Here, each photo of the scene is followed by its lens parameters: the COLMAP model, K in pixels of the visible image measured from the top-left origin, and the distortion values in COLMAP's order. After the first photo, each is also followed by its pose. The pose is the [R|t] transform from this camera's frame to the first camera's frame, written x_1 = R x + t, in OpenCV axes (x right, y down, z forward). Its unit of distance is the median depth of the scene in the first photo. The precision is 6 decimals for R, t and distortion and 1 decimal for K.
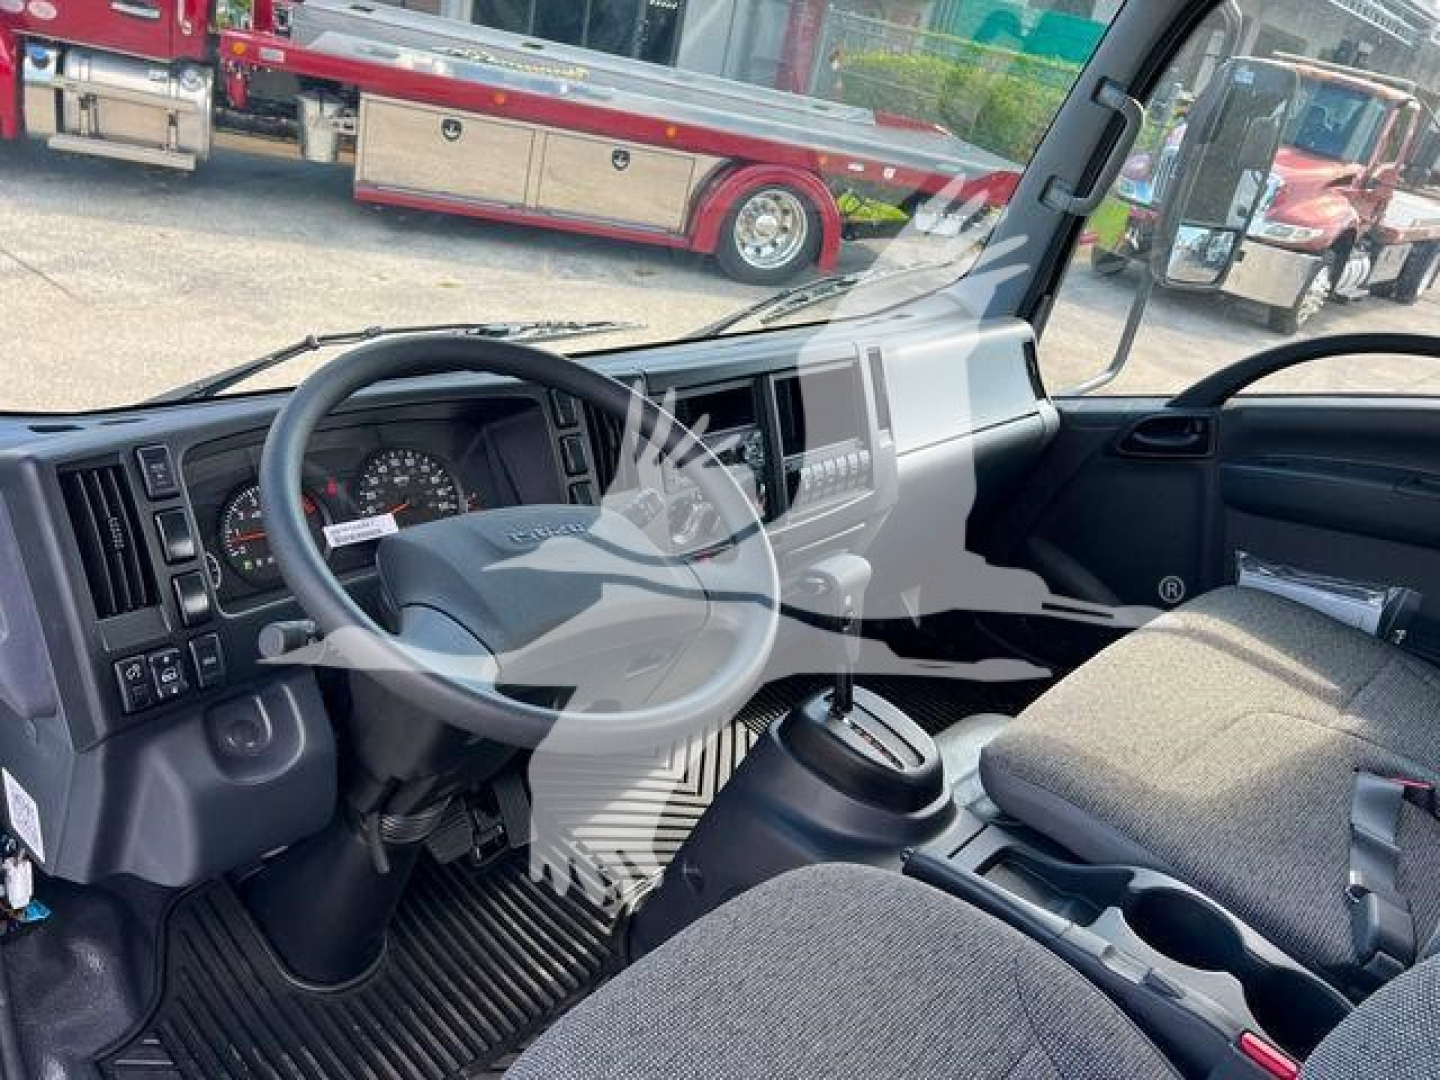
lens RADIAL K [[1093.7, 0, 724.2], [0, 1093.7, 527.7], [0, 0, 1]] dist [0.058693, -0.085066]
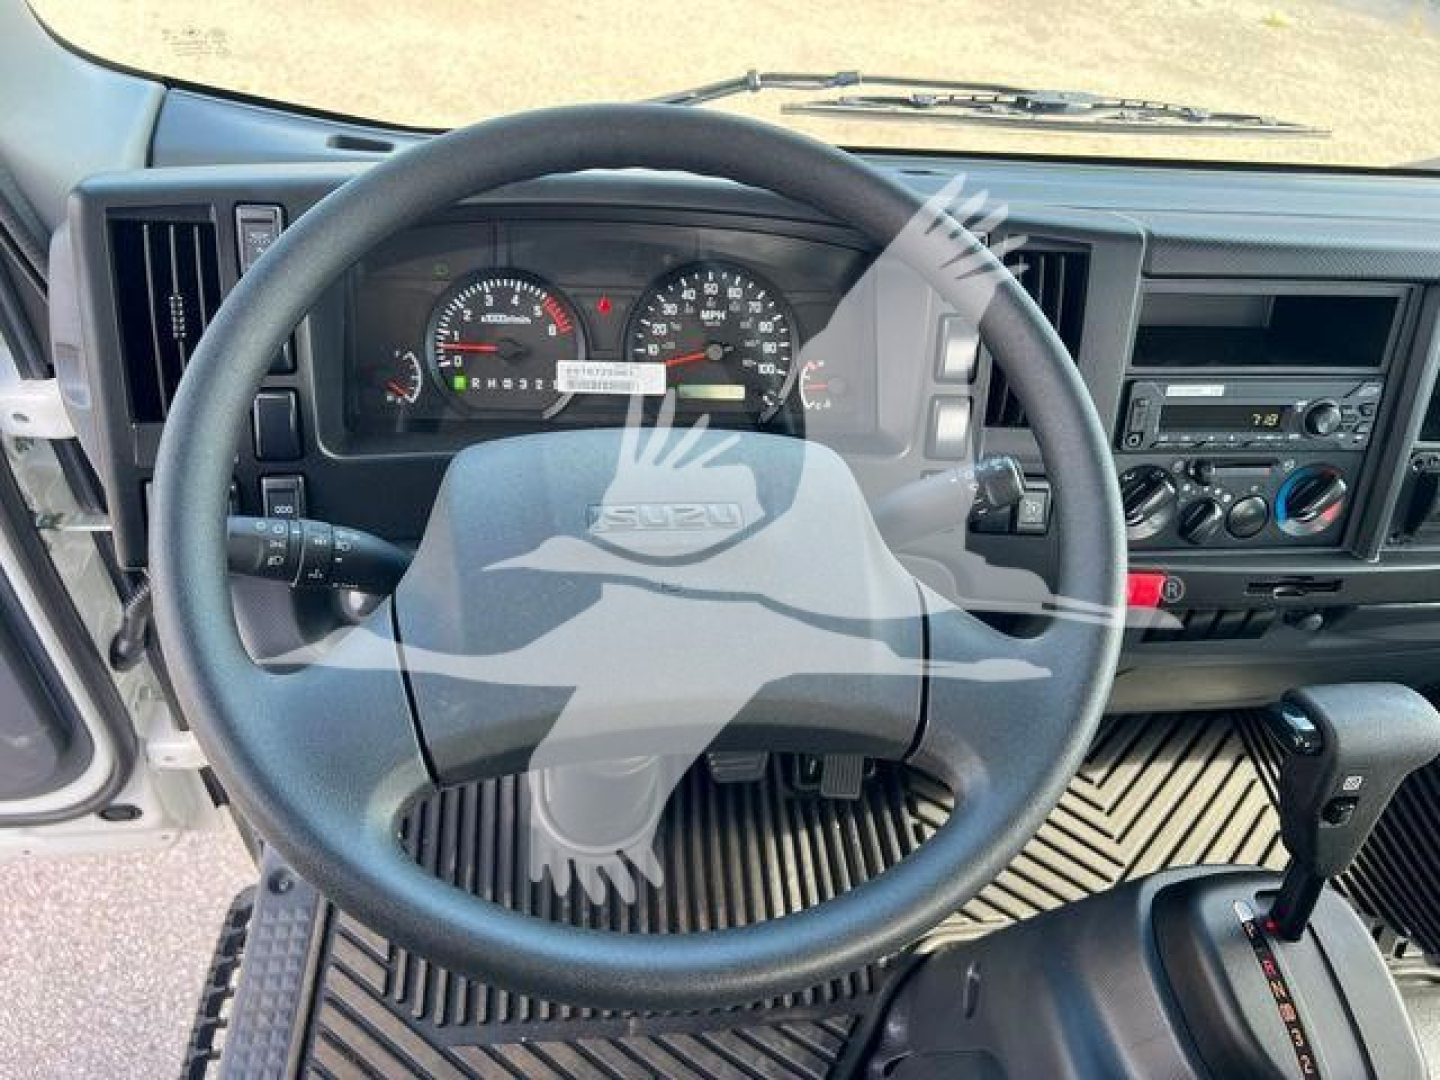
lens RADIAL K [[1093.7, 0, 724.2], [0, 1093.7, 527.7], [0, 0, 1]] dist [0.058693, -0.085066]
pose [[0.765286, 0.380304, -0.519333, 0.113197], [-0.252039, 0.919424, 0.301886, -0.127149], [0.592296, -0.100137, 0.799474, 0.435155]]
